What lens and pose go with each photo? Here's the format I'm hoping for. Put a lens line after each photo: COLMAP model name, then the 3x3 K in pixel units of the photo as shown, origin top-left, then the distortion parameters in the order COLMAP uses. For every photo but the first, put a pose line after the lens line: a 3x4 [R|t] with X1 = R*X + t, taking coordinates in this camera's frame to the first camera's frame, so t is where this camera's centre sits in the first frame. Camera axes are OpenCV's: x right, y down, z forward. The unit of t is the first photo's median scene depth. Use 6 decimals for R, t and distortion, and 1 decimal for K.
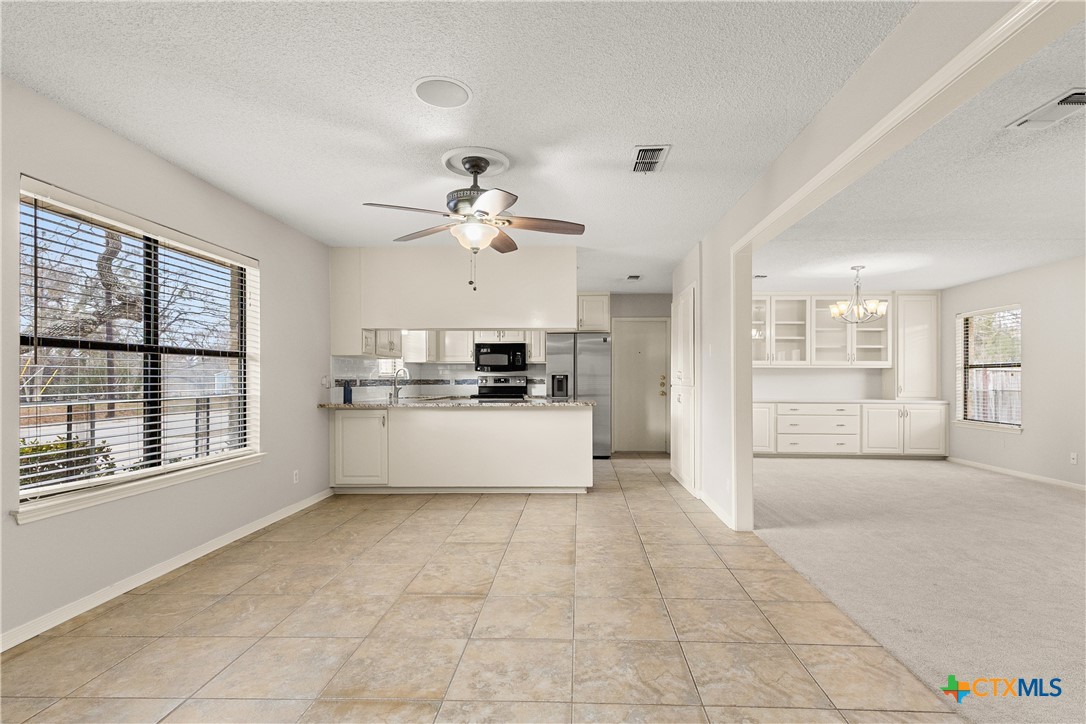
lens RADIAL K [[542.2, 0, 560.8], [0, 542.2, 372.6], [0, 0, 1]] dist [0.020854, 0.000083]
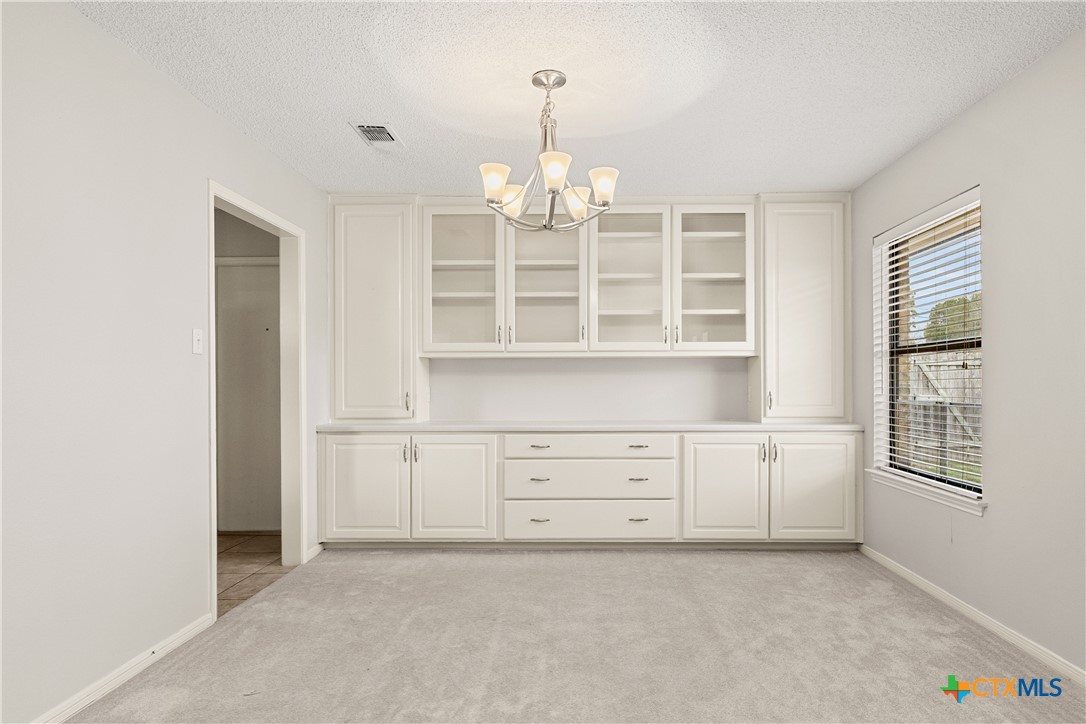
lens RADIAL K [[643.4, 0, 570.1], [0, 643.4, 379.6], [0, 0, 1]] dist [0.001359, 0.000265]
pose [[0.999861, -0.006335, 0.015400, 0.879746], [0.006213, 0.999949, 0.007953, 0.013352], [-0.015449, -0.007856, 0.999850, 0.890056]]
